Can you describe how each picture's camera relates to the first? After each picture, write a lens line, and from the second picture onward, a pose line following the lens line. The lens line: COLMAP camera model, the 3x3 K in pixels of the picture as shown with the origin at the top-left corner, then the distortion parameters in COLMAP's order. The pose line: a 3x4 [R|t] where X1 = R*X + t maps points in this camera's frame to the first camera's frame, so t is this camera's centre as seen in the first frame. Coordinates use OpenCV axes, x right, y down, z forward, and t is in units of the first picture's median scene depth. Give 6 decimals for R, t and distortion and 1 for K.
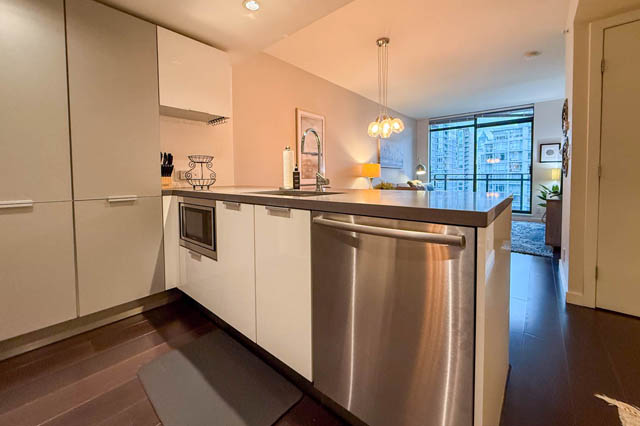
lens RADIAL K [[254.3, 0, 319.5], [0, 254.3, 185.5], [0, 0, 1]] dist [-0.000430, 0.000052]
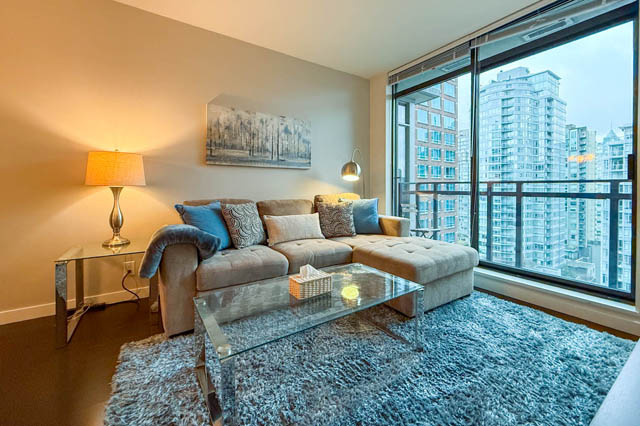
lens RADIAL K [[252.2, 0, 318.8], [0, 252.2, 186.0], [0, 0, 1]] dist [0.000140, 0.000019]
pose [[0.957671, 0.008451, -0.287741, 1.453257], [-0.018874, 0.999261, -0.033470, -0.053310], [0.287246, 0.037484, 0.957123, 1.582837]]
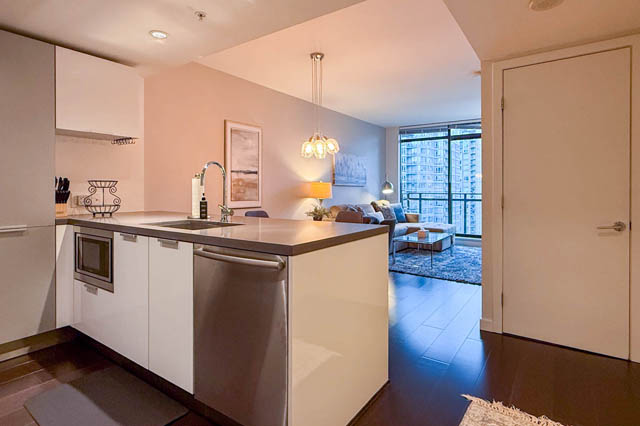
lens RADIAL K [[344.1, 0, 322.6], [0, 344.1, 190.6], [0, 0, 1]] dist [0.001318, 0.000656]
pose [[0.994211, 0.010659, 0.106919, 0.194390], [-0.007369, 0.999489, -0.031117, -0.049228], [-0.107196, 0.030149, 0.993781, -0.324281]]
